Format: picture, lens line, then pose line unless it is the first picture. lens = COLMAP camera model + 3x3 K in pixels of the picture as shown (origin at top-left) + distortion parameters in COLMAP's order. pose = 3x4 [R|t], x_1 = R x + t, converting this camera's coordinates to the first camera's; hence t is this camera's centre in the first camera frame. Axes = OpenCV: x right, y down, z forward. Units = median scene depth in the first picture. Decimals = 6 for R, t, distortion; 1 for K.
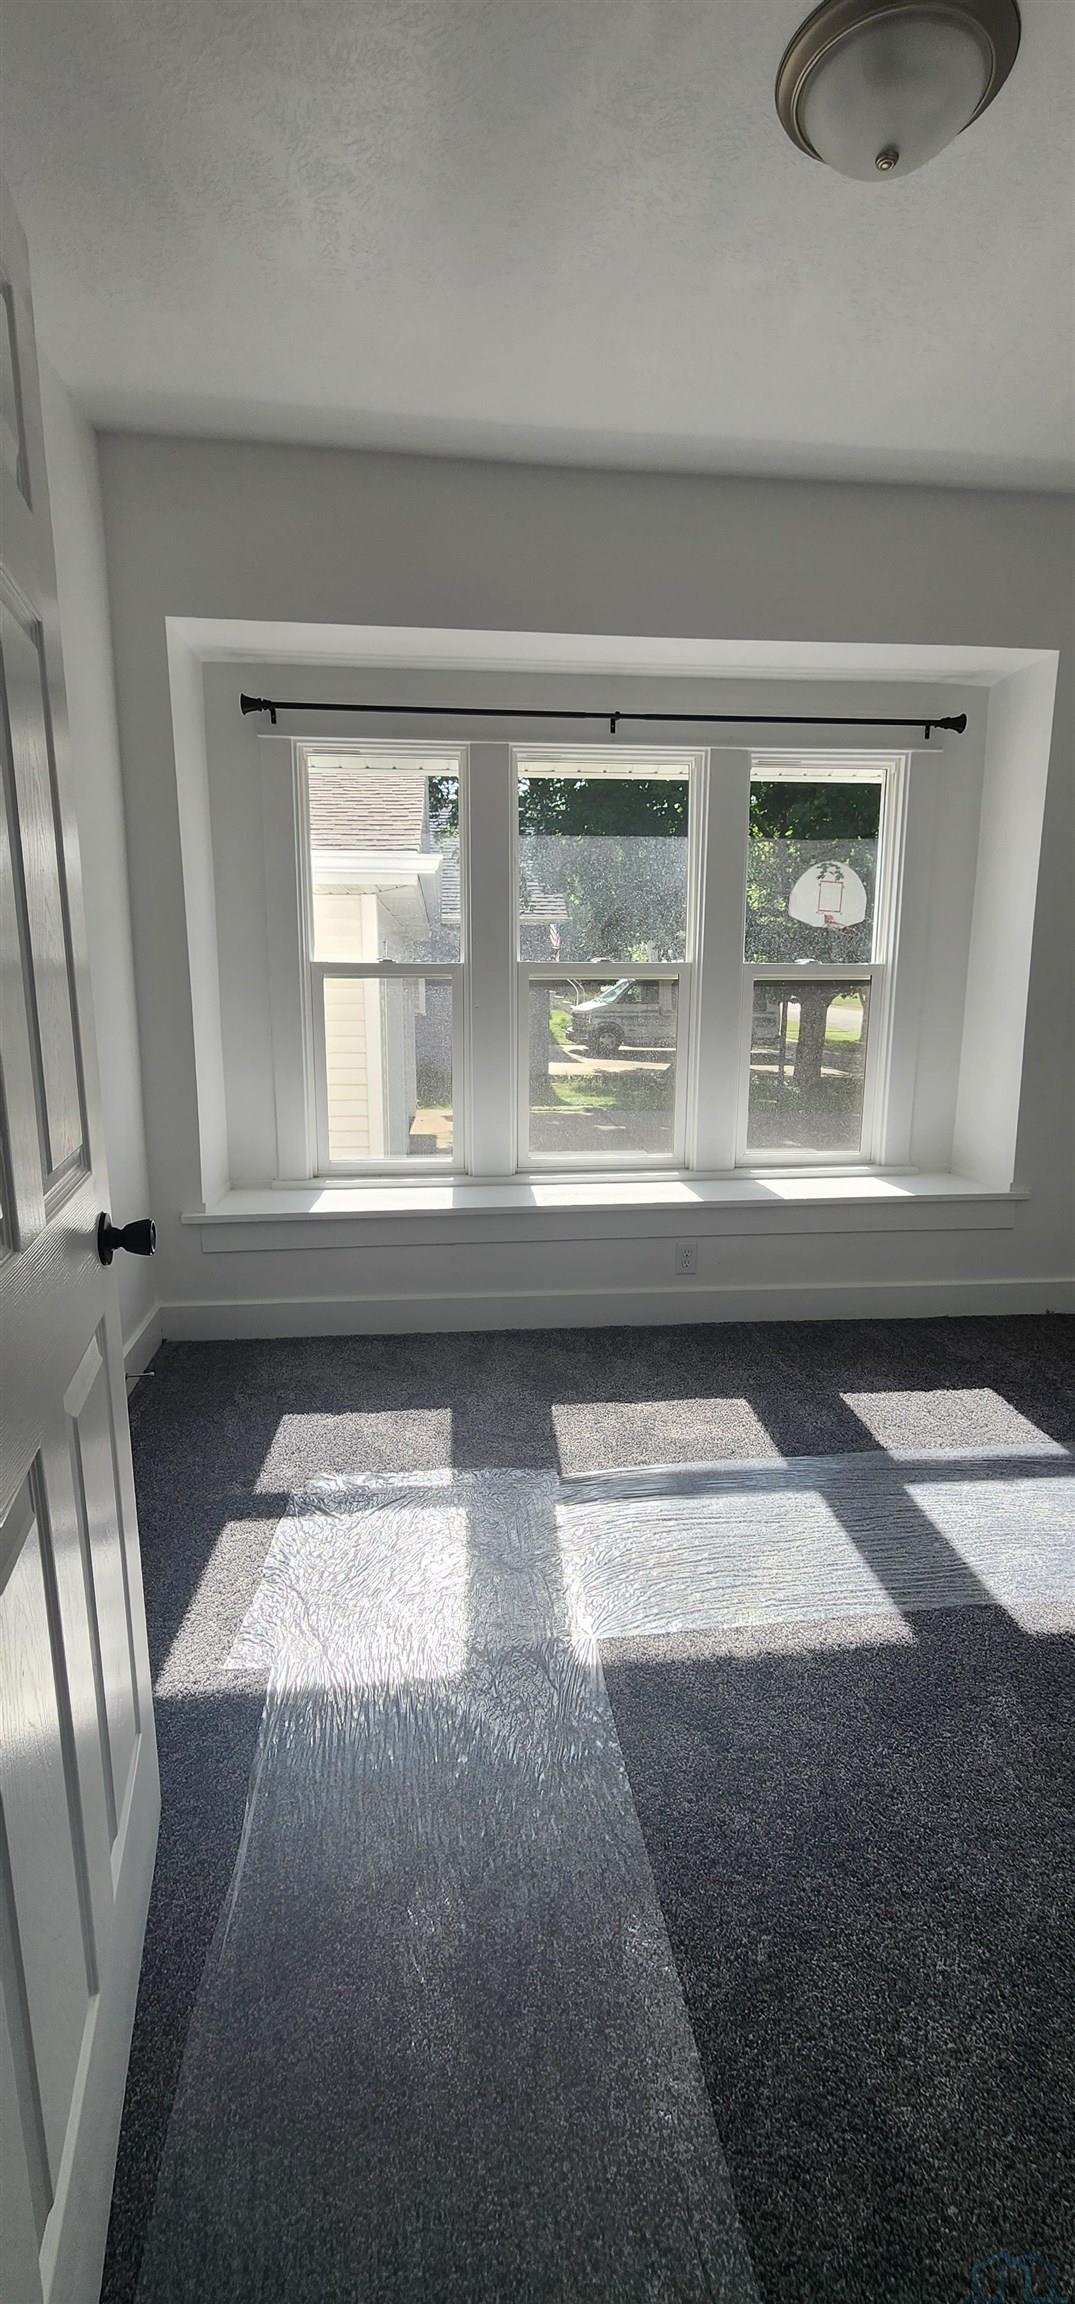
lens RADIAL K [[944.0, 0, 535.9], [0, 944.0, 1163.9], [0, 0, 1]] dist [0.001670, 0.000275]
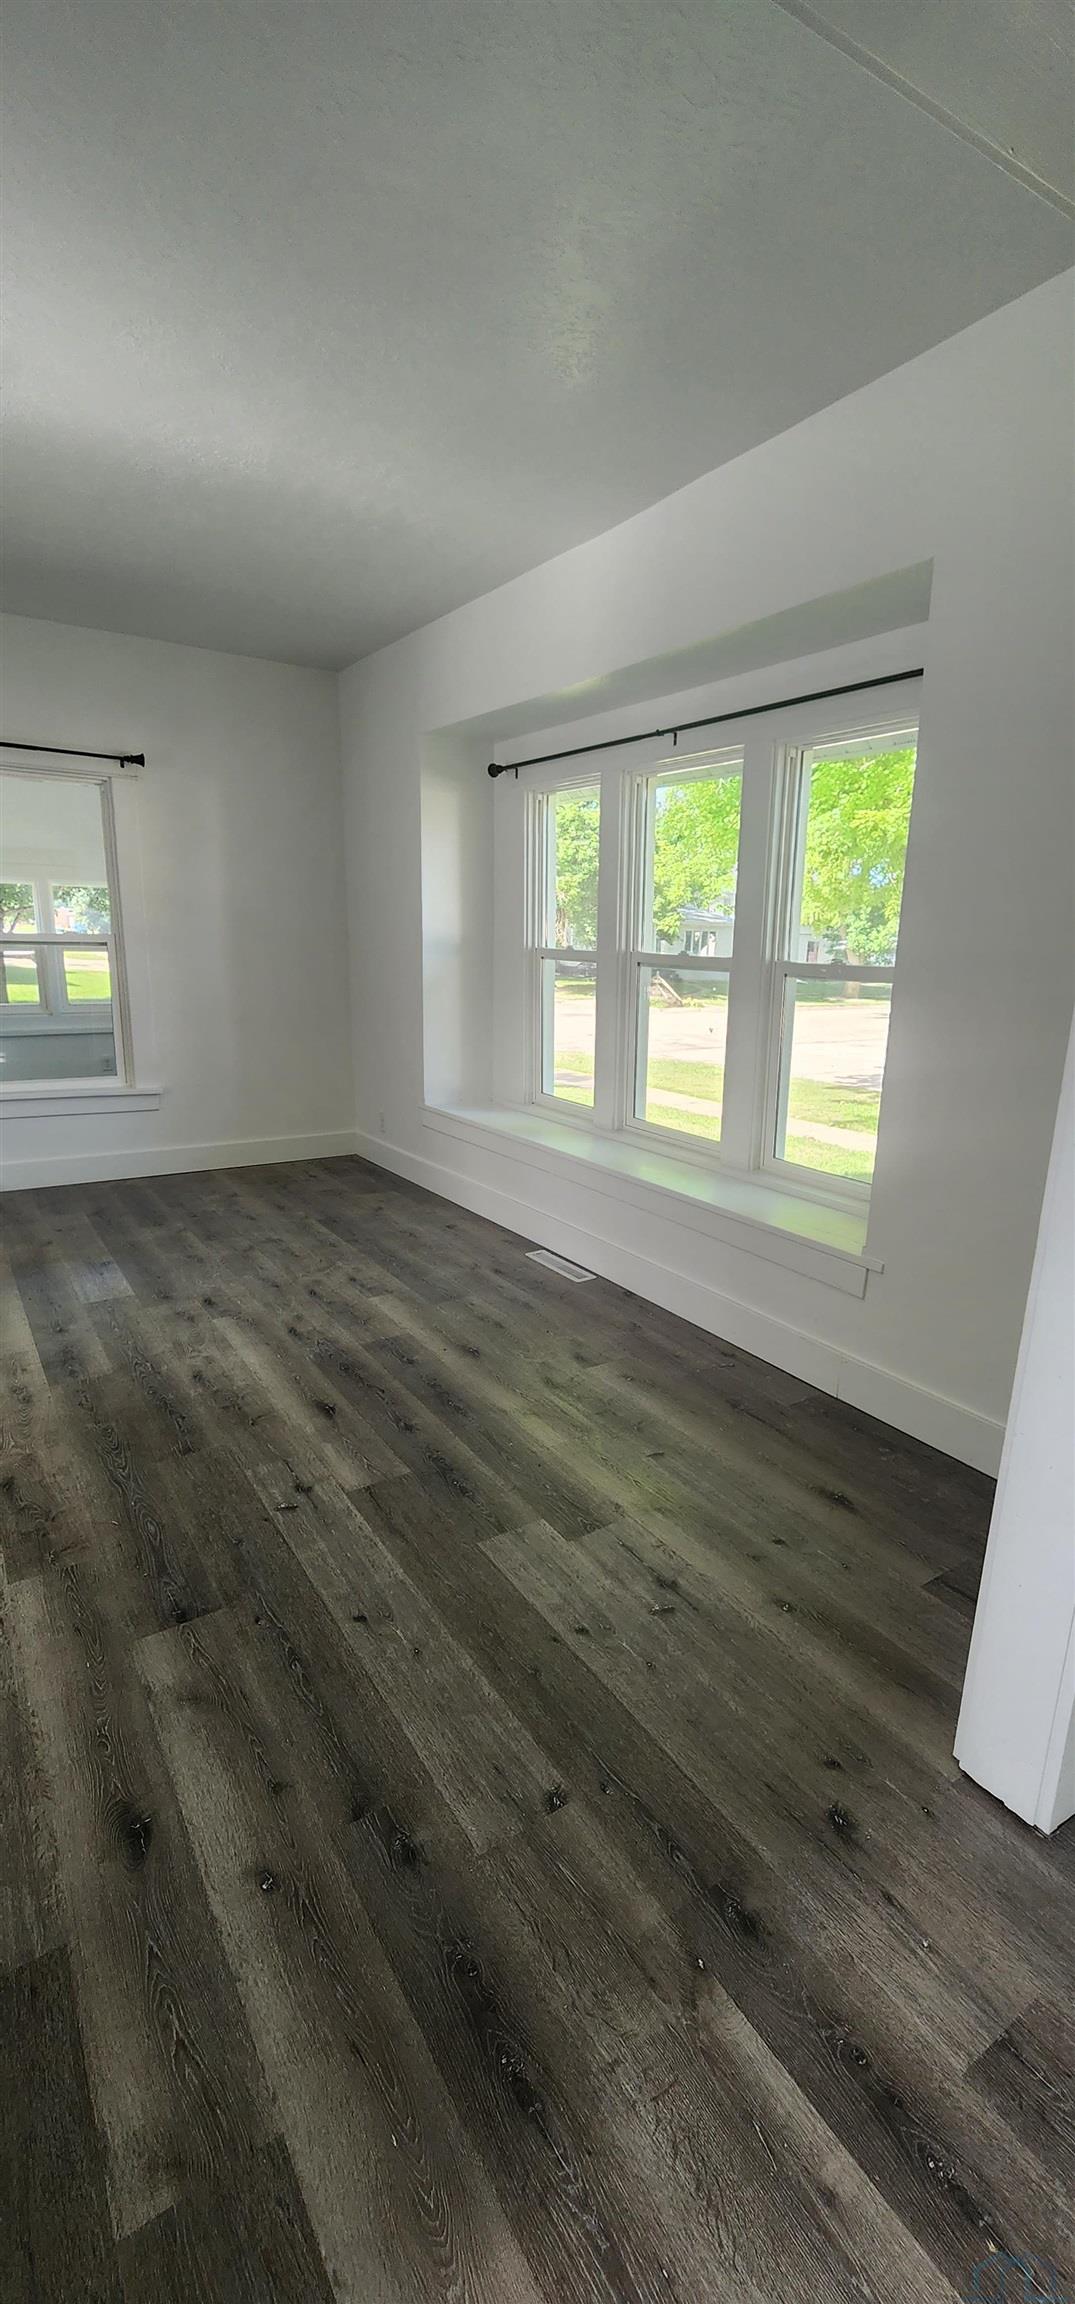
lens RADIAL K [[944.0, 0, 531.1], [0, 944.0, 1152.3], [0, 0, 1]] dist [0.001670, 0.000275]
pose [[0.473867, 0.220443, -0.852558, 1.025880], [-0.173768, 0.972531, 0.154880, -0.143388], [0.863281, 0.074755, 0.499157, 0.354929]]
